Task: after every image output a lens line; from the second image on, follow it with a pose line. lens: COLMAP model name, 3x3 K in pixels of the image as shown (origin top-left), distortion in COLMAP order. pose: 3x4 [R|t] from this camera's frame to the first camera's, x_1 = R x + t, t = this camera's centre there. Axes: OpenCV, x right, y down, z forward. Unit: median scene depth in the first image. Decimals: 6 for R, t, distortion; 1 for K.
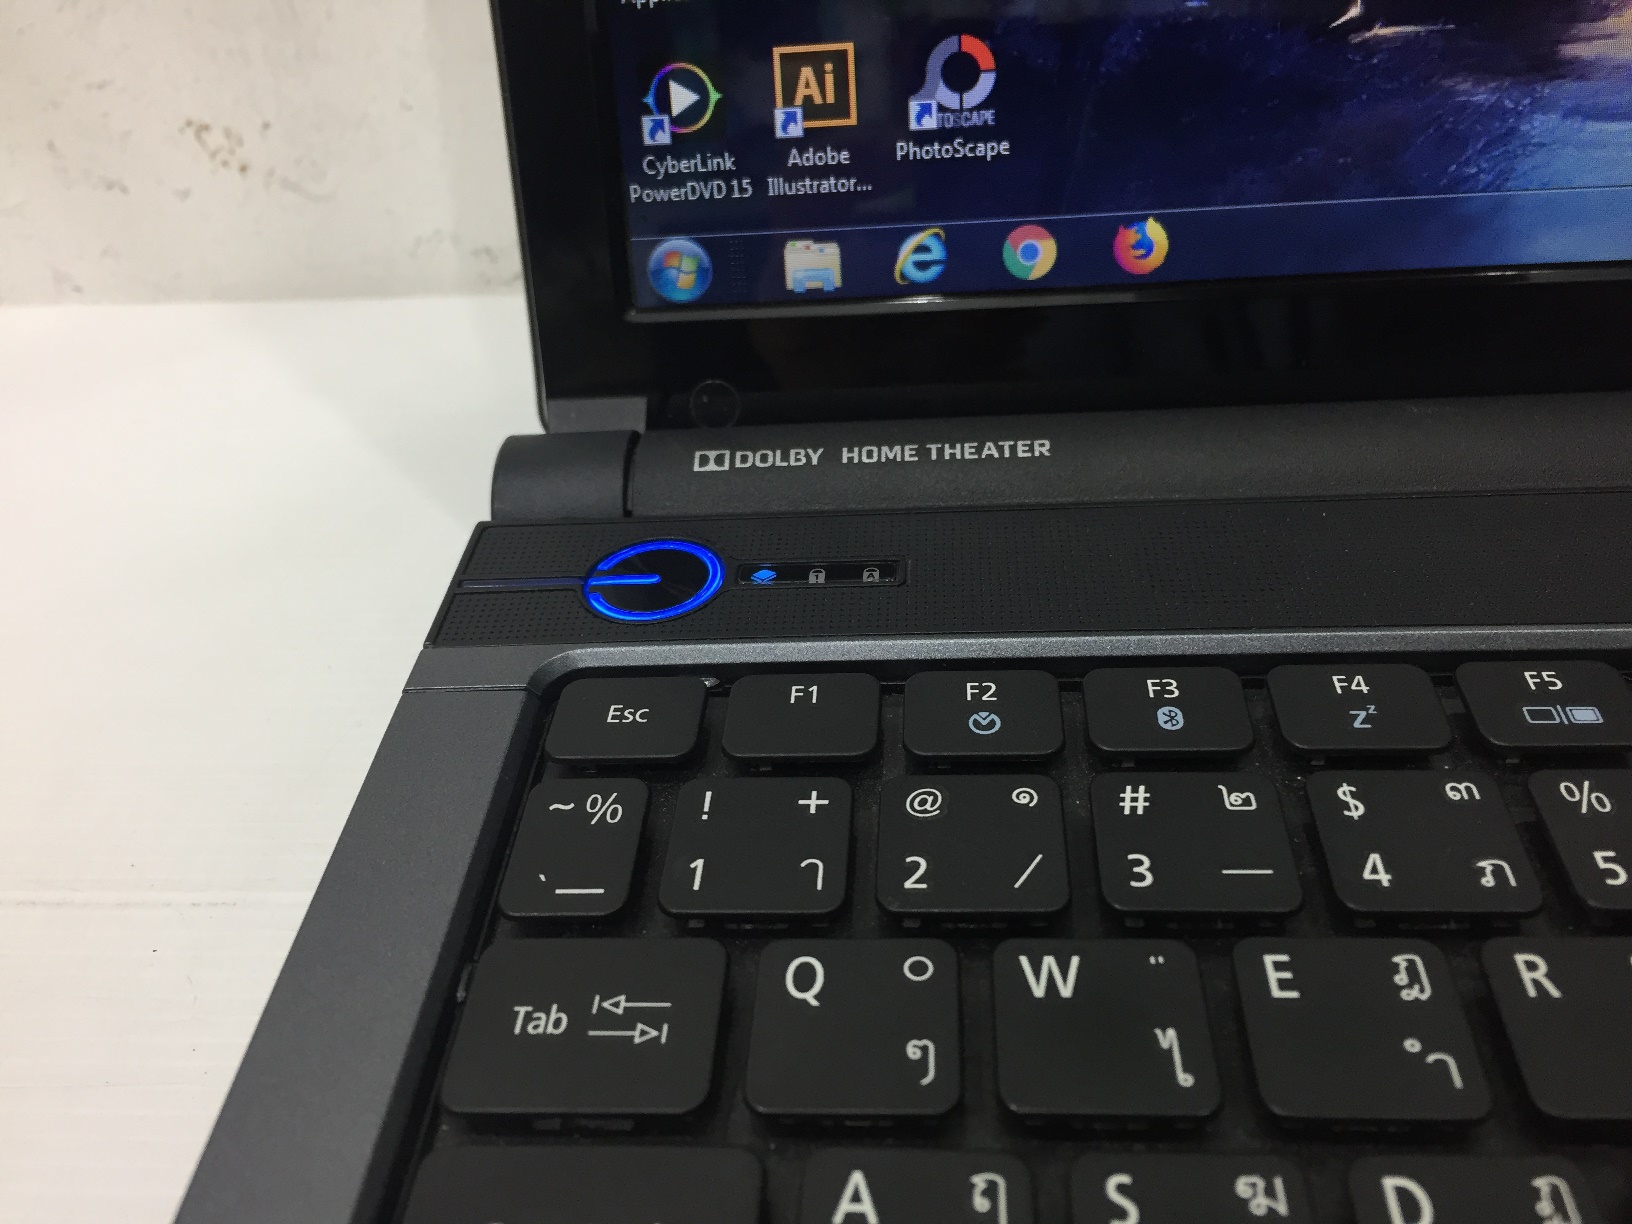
lens RADIAL K [[1415.2, 0, 815.5], [0, 1415.2, 634.9], [0, 0, 1]] dist [0.005120, -0.006073]
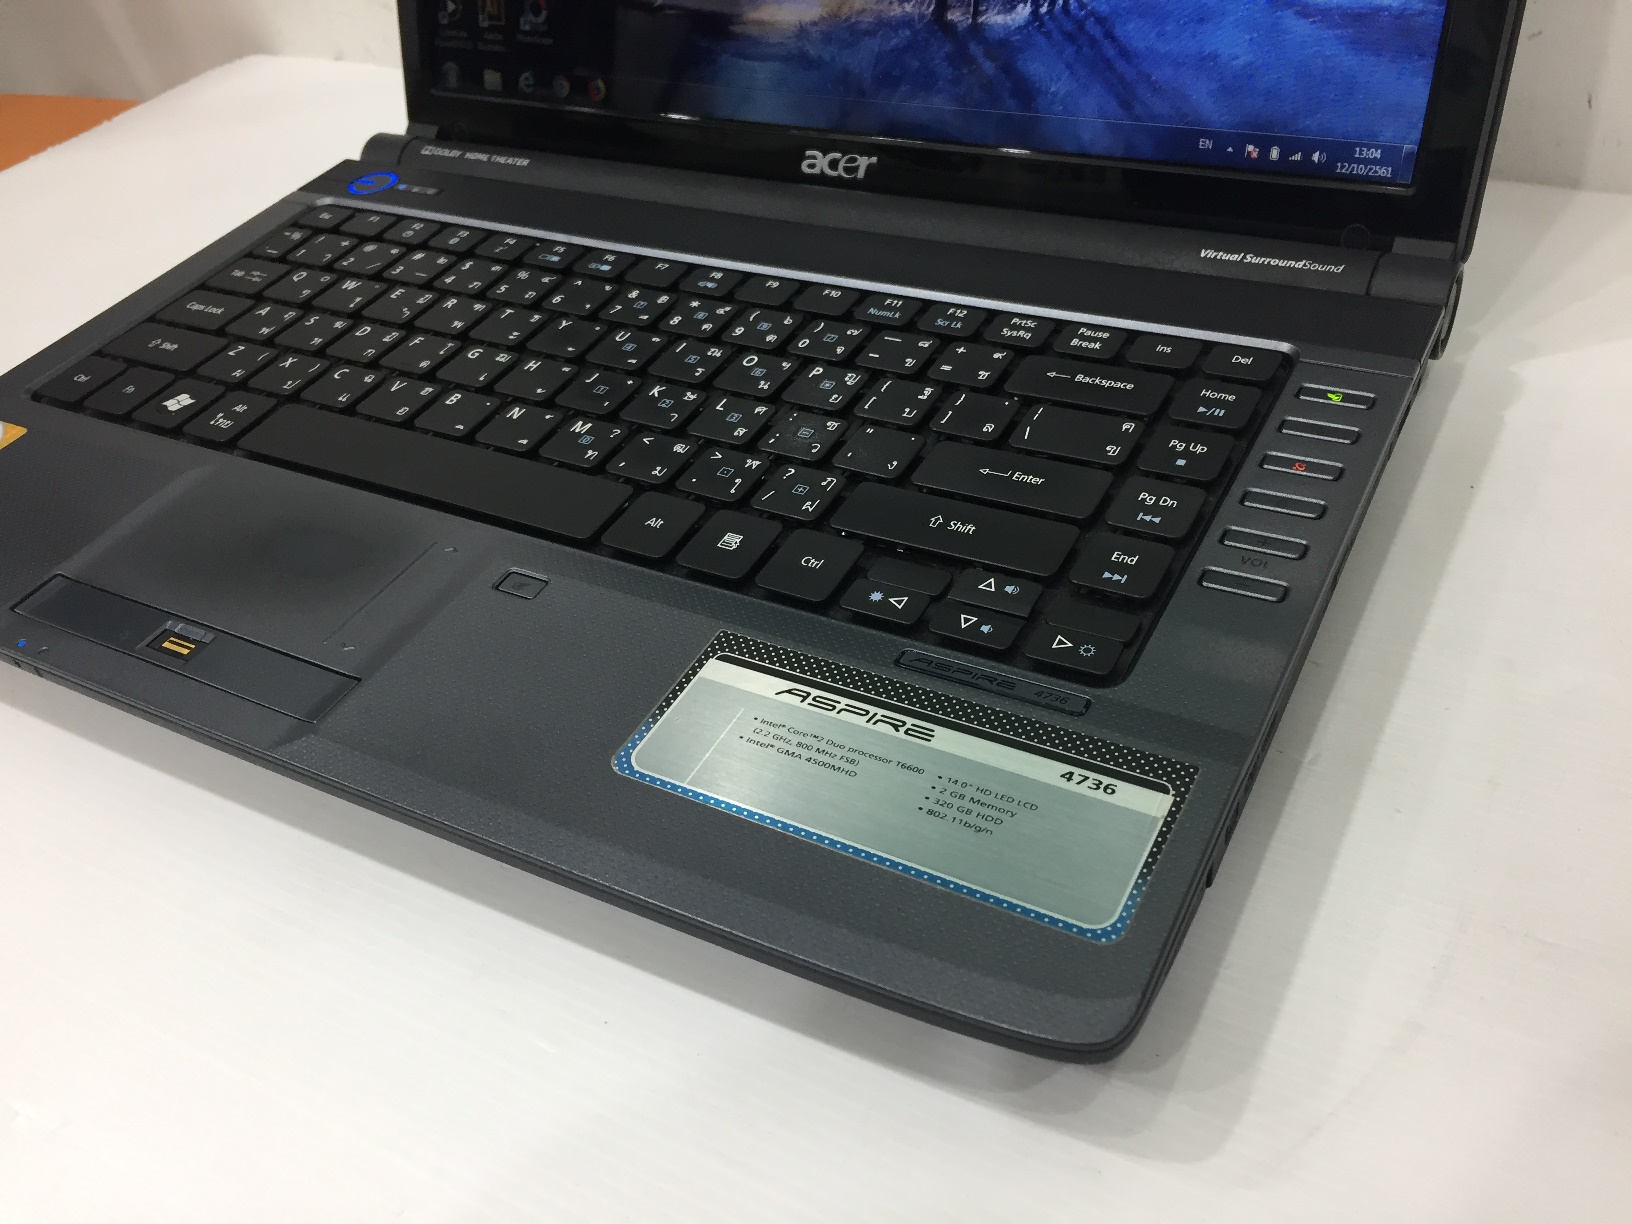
lens RADIAL K [[1418.8, 0, 816.0], [0, 1418.8, 612.0], [0, 0, 1]] dist [0.080963, -0.135432]
pose [[0.904192, 0.254395, -0.343103, 1.662027], [-0.222351, 0.966204, 0.130425, 0.192098], [0.364687, -0.041640, 0.930199, -1.209609]]
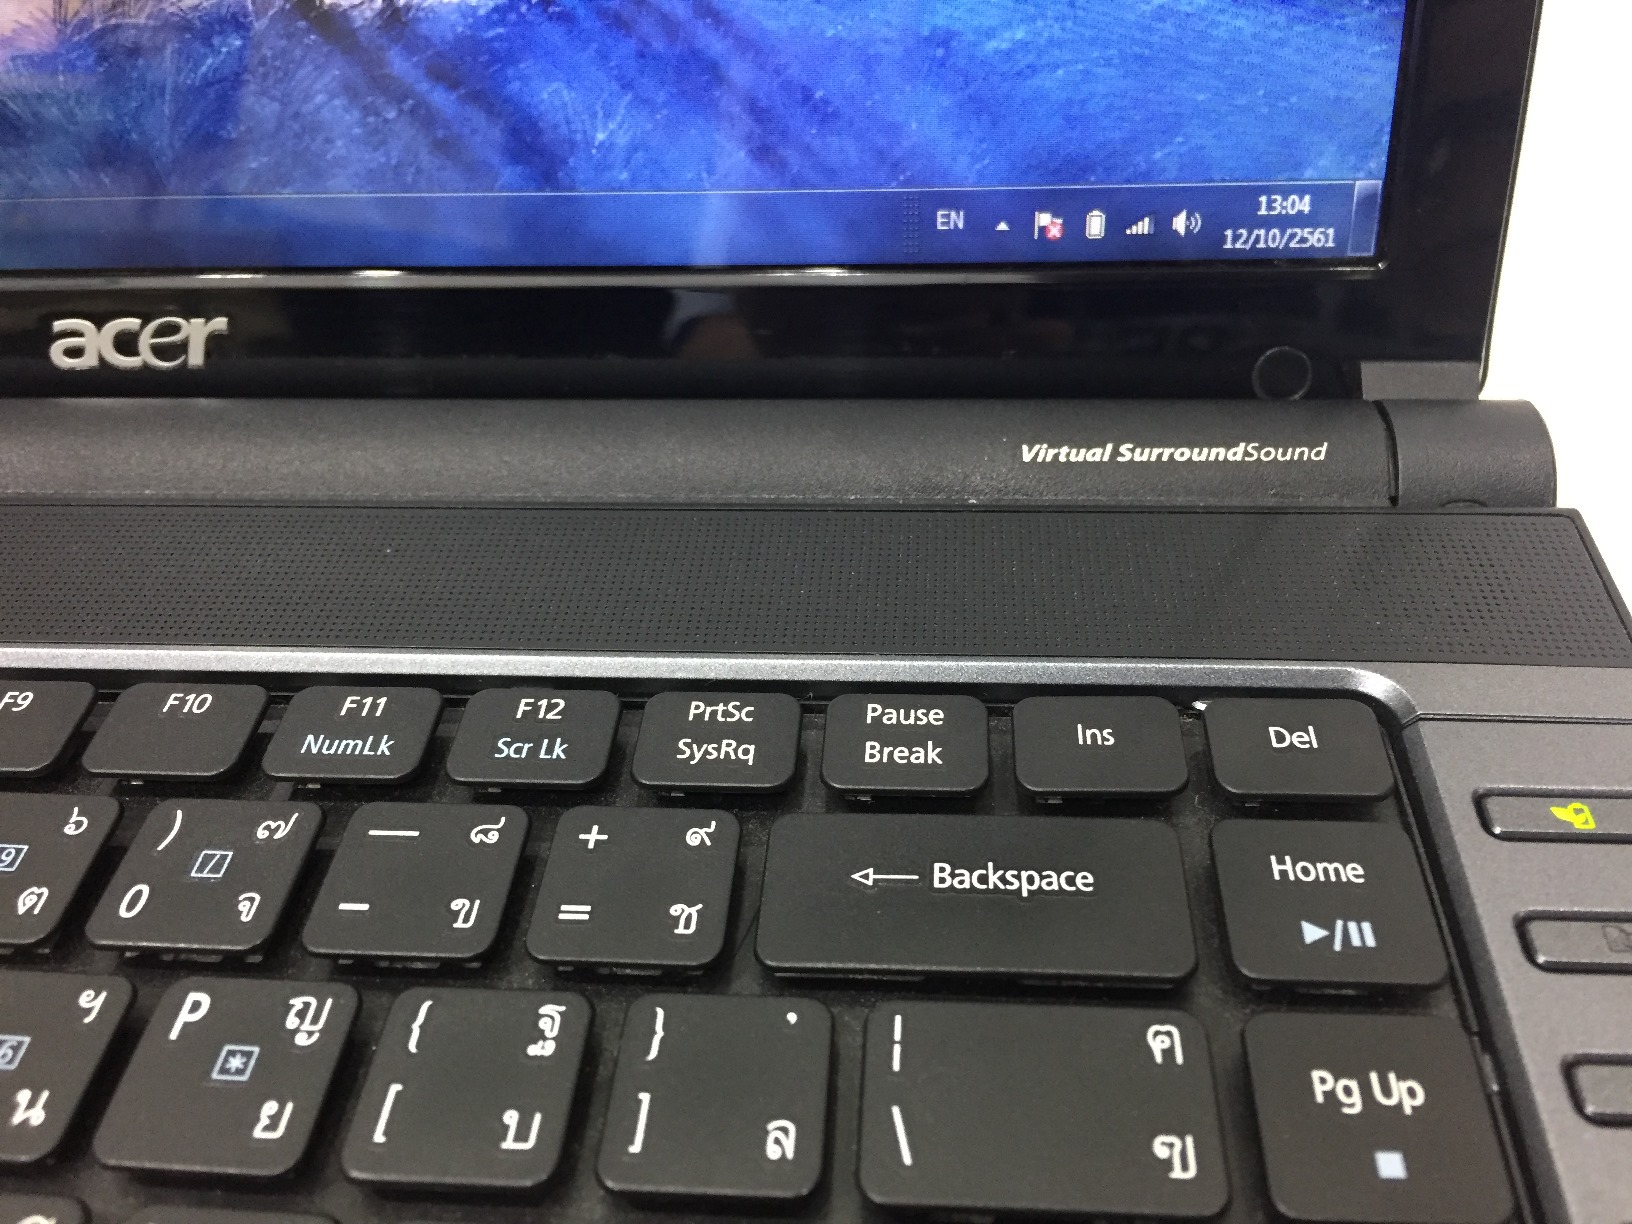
lens RADIAL K [[1452.7, 0, 819.0], [0, 1452.7, 608.1], [0, 0, 1]] dist [0.072521, -0.145360]
pose [[0.999417, 0.030483, 0.015388, 1.202055], [-0.031225, 0.998234, 0.050535, -0.089695], [-0.013820, -0.050986, 0.998604, -0.097225]]
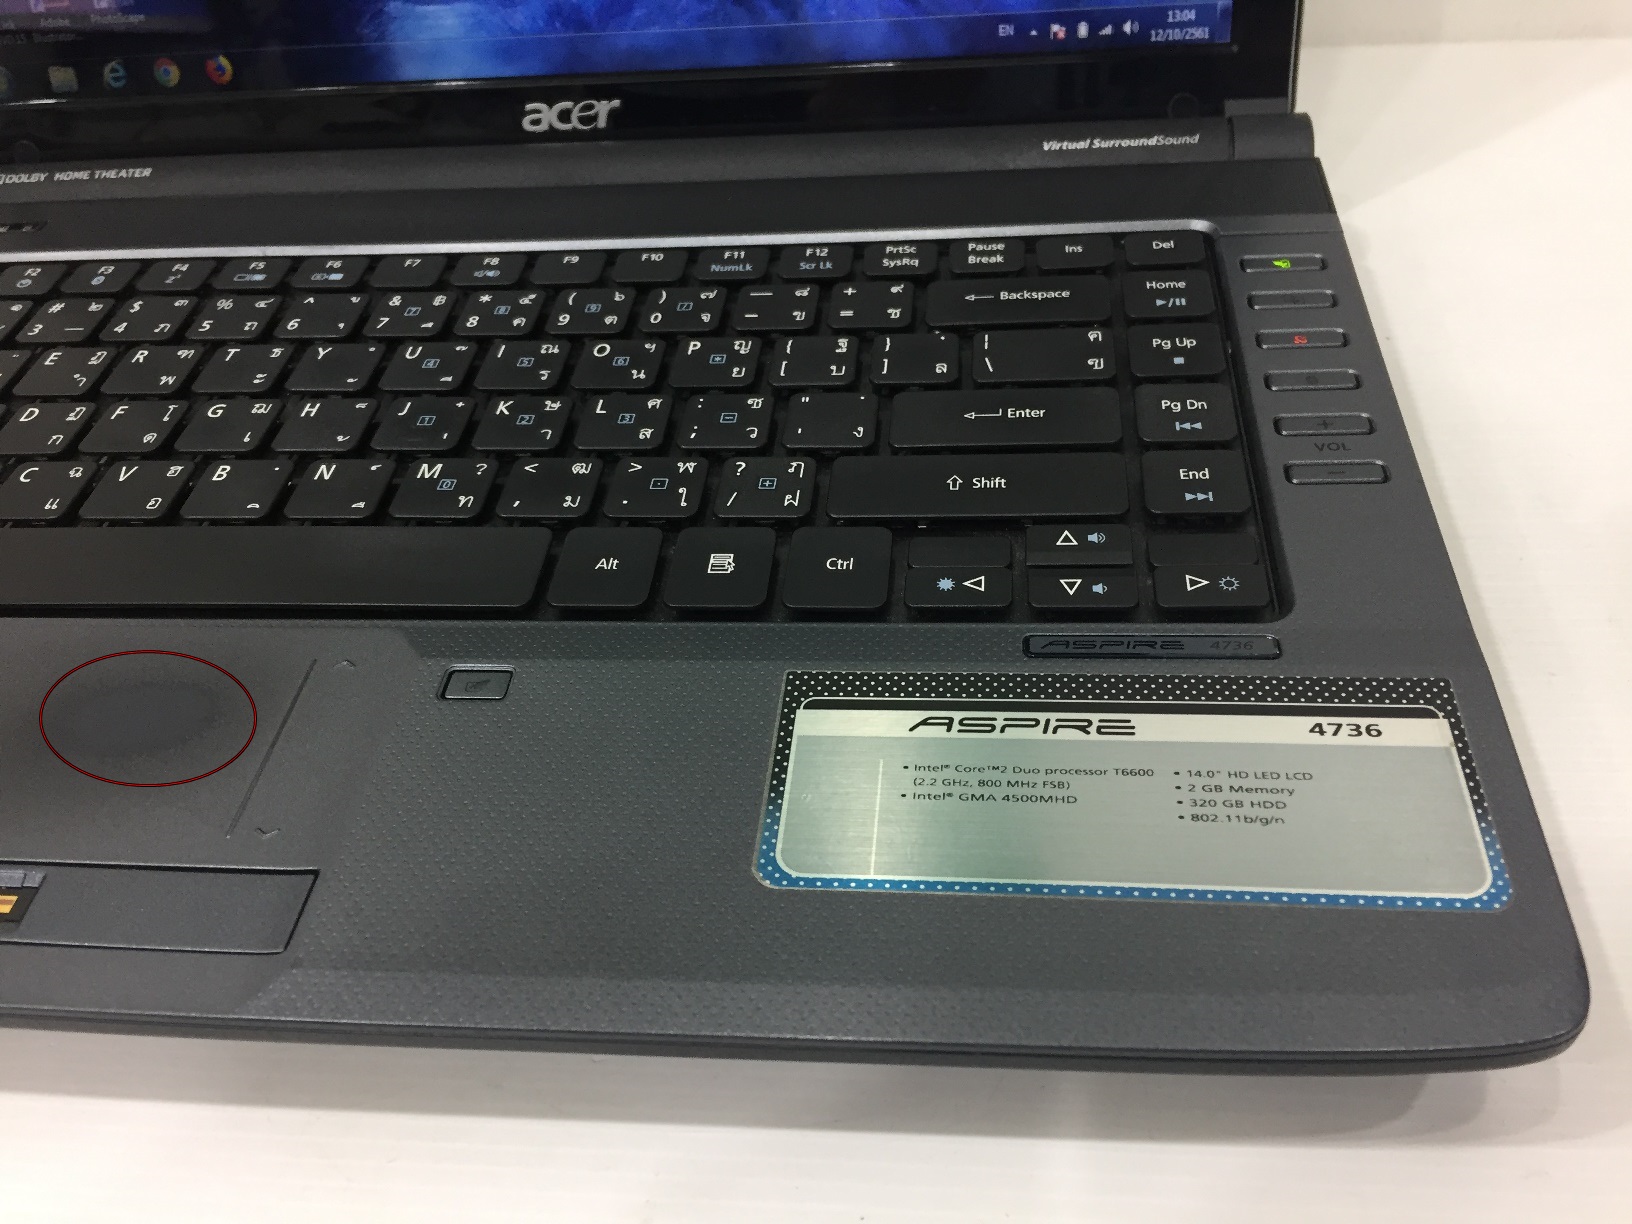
lens RADIAL K [[1428.2, 0, 816.0], [0, 1428.2, 612.0], [0, 0, 1]] dist [0.081192, -0.142659]
pose [[0.999478, 0.018153, -0.026732, 1.117455], [-0.015639, 0.995689, 0.091429, 0.271925], [0.028276, -0.090963, 0.995453, -1.013646]]
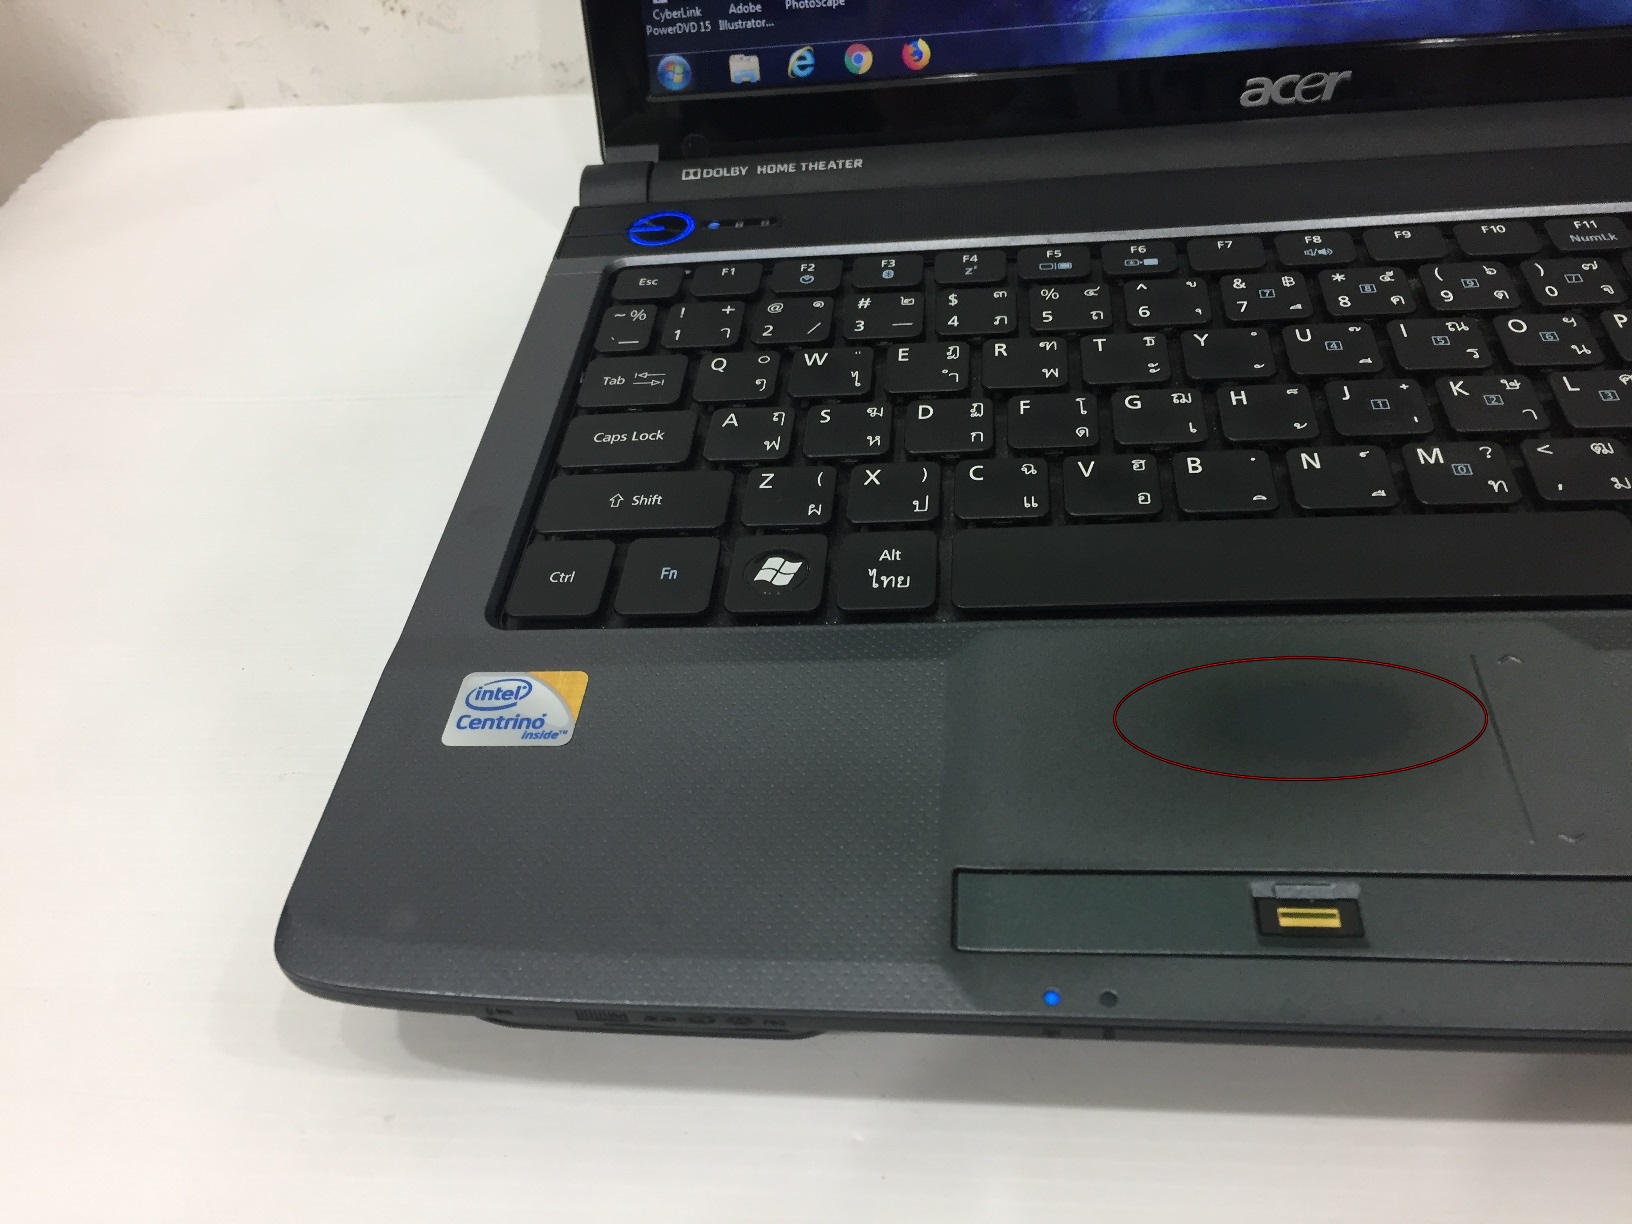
lens RADIAL K [[1418.8, 0, 816.0], [0, 1418.8, 612.0], [0, 0, 1]] dist [0.080963, -0.135432]
pose [[0.999344, -0.006081, -0.035698, 0.160783], [0.009663, 0.994833, 0.101061, 0.272950], [0.034899, -0.101339, 0.994240, -0.985457]]
